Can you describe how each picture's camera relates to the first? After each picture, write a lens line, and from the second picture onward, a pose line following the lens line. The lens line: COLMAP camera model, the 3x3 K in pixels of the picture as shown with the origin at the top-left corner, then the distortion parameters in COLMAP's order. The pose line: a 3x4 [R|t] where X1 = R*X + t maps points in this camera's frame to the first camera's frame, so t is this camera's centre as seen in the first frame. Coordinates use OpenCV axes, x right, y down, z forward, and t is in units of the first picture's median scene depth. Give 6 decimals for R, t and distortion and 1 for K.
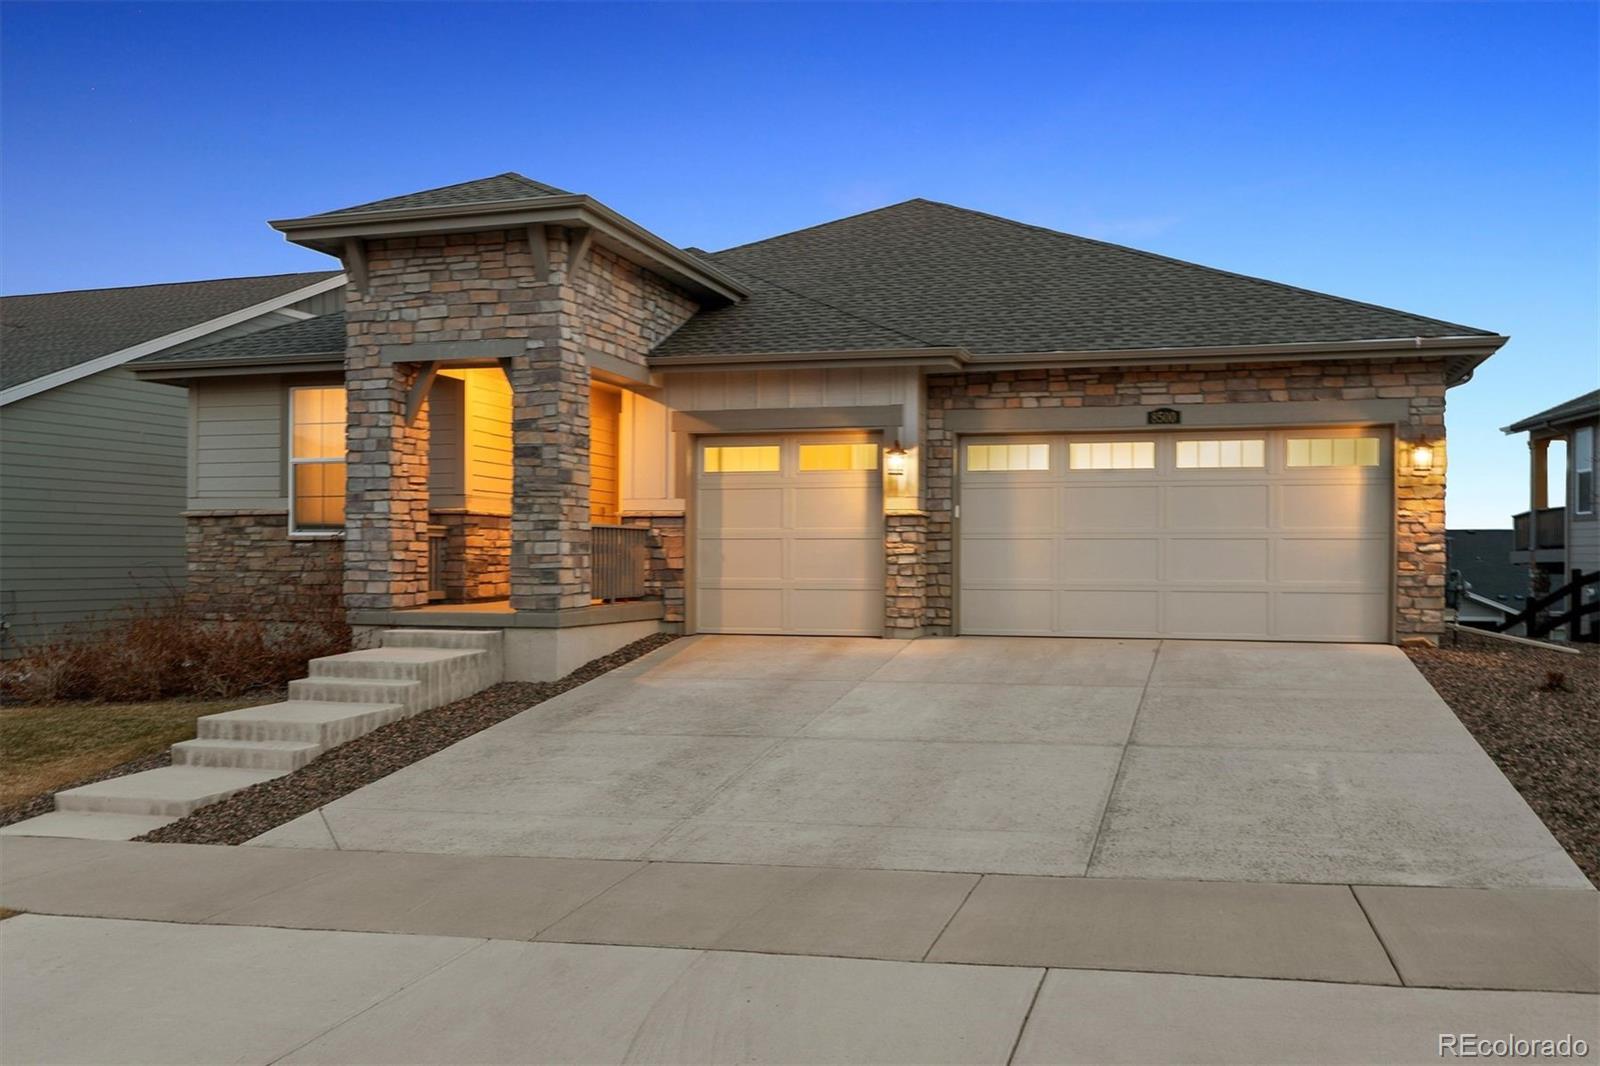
lens RADIAL K [[919.9, 0, 800.0], [0, 919.9, 533.0], [0, 0, 1]] dist [-0.000687, 0.000403]
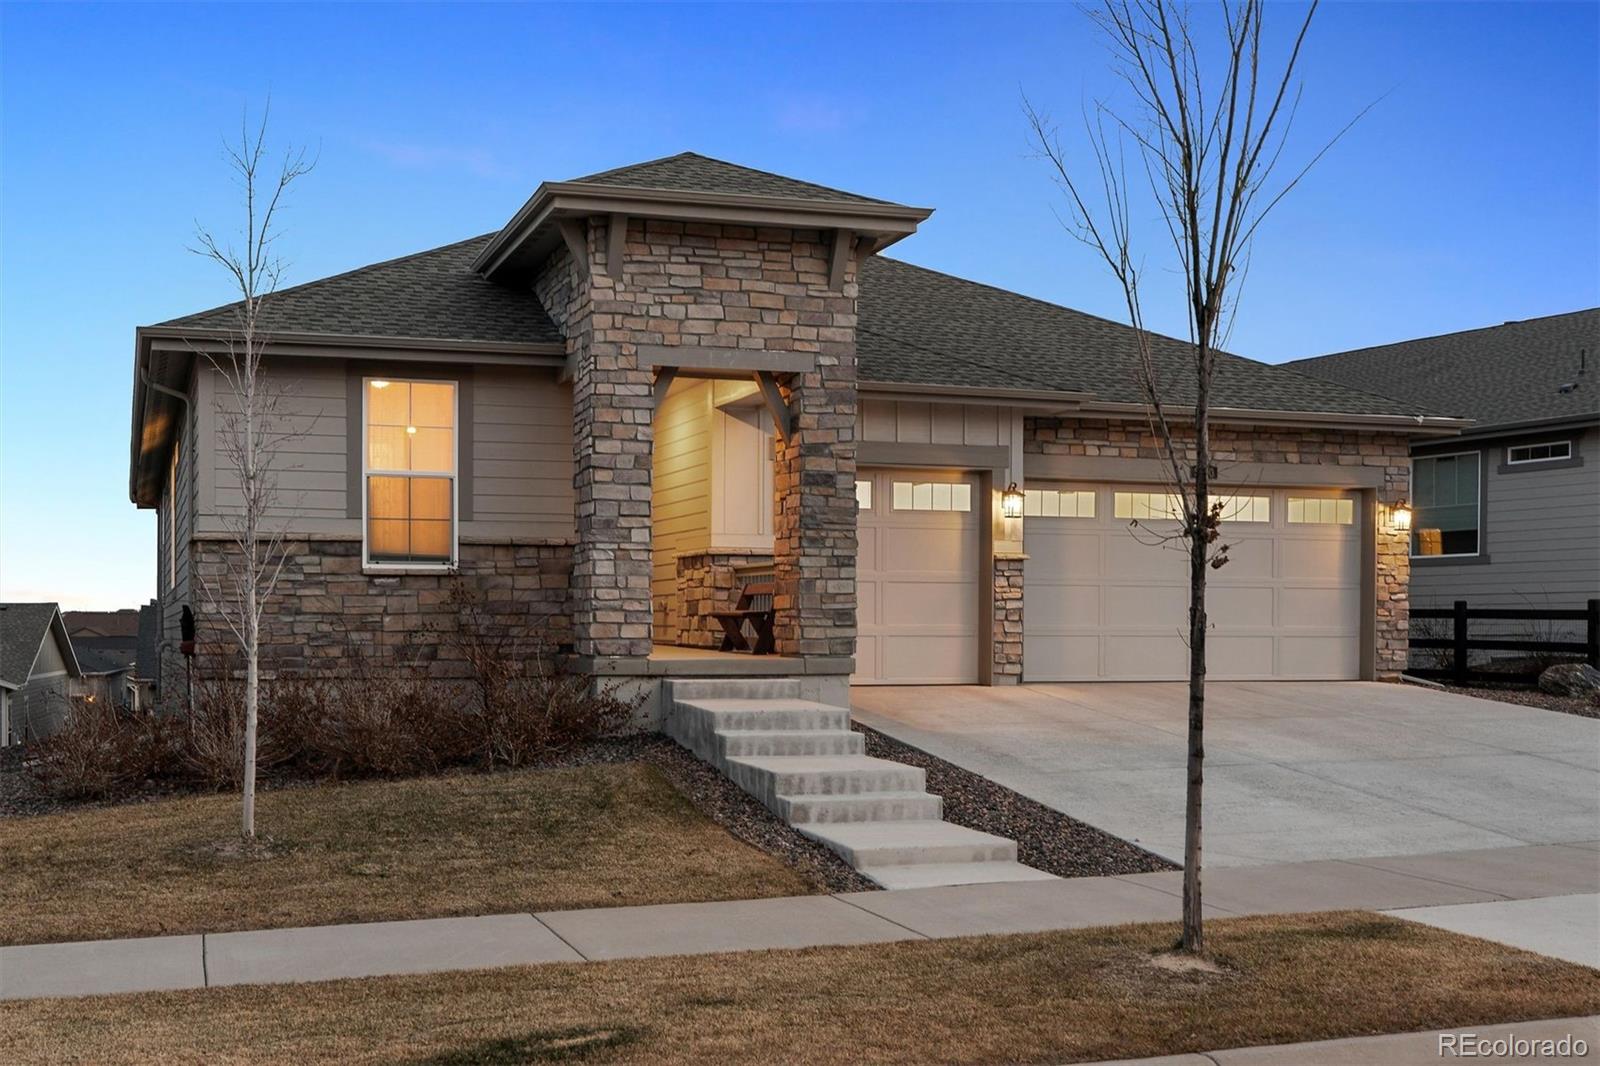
lens RADIAL K [[1069.3, 0, 802.0], [0, 1069.3, 588.8], [0, 0, 1]] dist [0.000026, -0.000606]
pose [[0.929787, 0.011115, 0.367931, -0.546964], [-0.013291, 0.999906, 0.003382, 0.012152], [-0.367859, -0.008035, 0.929847, 0.024777]]
